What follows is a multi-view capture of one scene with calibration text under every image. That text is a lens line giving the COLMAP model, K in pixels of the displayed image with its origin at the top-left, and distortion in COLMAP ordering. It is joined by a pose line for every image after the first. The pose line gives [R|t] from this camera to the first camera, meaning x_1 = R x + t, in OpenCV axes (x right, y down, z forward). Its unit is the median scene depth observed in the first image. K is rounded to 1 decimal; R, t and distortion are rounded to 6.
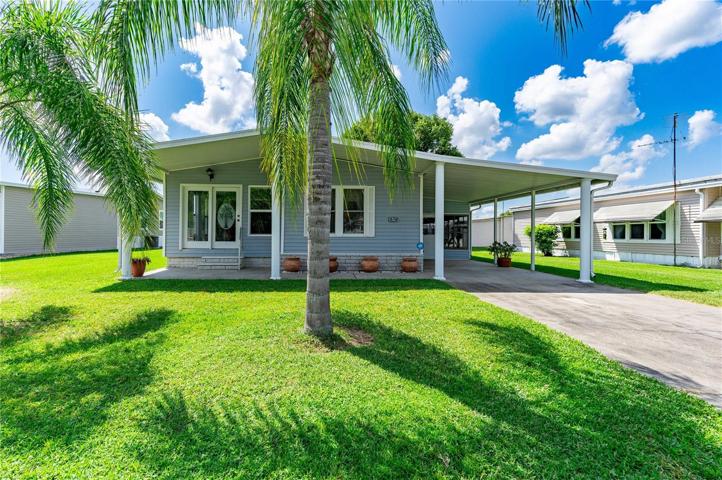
lens RADIAL K [[317.1, 0, 340.5], [0, 317.1, 231.9], [0, 0, 1]] dist [-0.019528, 0.000062]
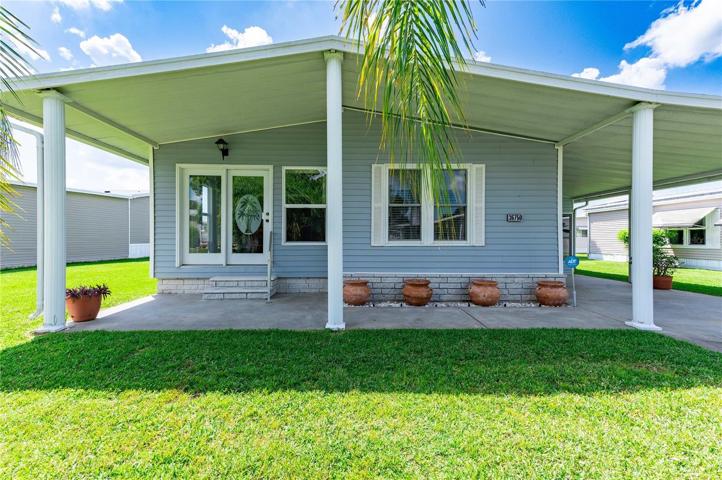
lens RADIAL K [[297.0, 0, 361.0], [0, 297.0, 240.0], [0, 0, 1]] dist [-0.012381, -0.000137]
pose [[0.999793, -0.004401, -0.019842, -0.120225], [0.004553, 0.999961, 0.007625, -0.000966], [0.019807, -0.007713, 0.999774, 0.400256]]
